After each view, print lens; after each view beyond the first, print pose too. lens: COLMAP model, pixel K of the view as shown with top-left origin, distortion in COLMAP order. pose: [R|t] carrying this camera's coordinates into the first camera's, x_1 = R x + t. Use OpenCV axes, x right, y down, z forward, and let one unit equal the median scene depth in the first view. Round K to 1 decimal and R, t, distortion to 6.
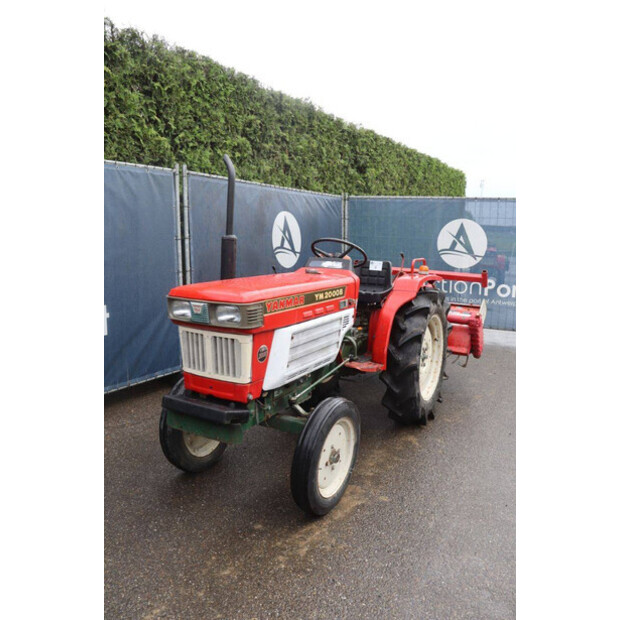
lens RADIAL K [[504.1, 0, 310.0], [0, 504.1, 310.0], [0, 0, 1]] dist [-0.140360, -0.078896]
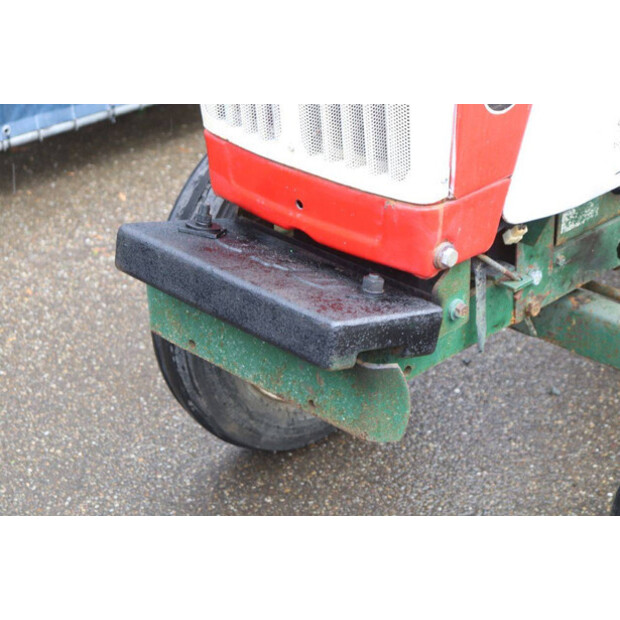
lens RADIAL K [[1411.0, 0, 310.0], [0, 1411.0, 310.0], [0, 0, 1]] dist [0.399023, 0.087592]
pose [[0.956965, 0.083403, -0.277962, 0.011572], [0.011358, 0.946314, 0.323049, -0.024385], [0.289982, -0.312303, 0.904642, 0.293011]]
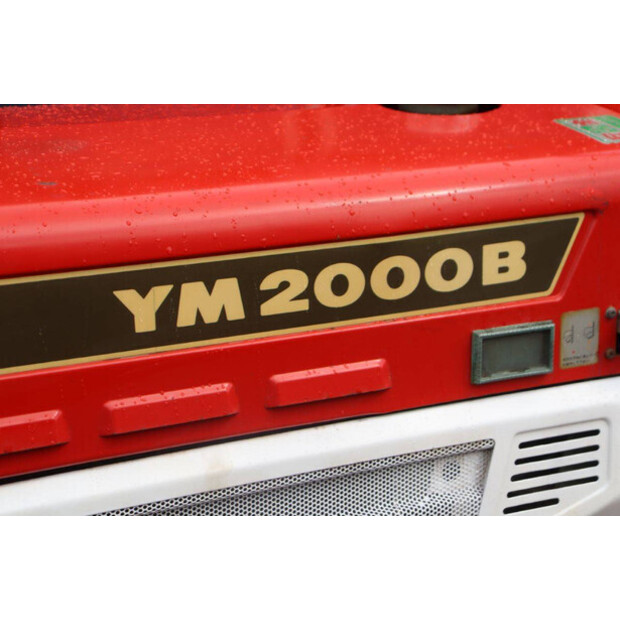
lens RADIAL K [[1453.0, 0, 310.0], [0, 1453.0, 310.0], [0, 0, 1]] dist [0.538056, 0.027722]
pose [[0.805494, 0.123056, -0.579686, 0.288513], [-0.056791, 0.989730, 0.131186, -0.082416], [0.589876, -0.072748, 0.804210, 0.728266]]
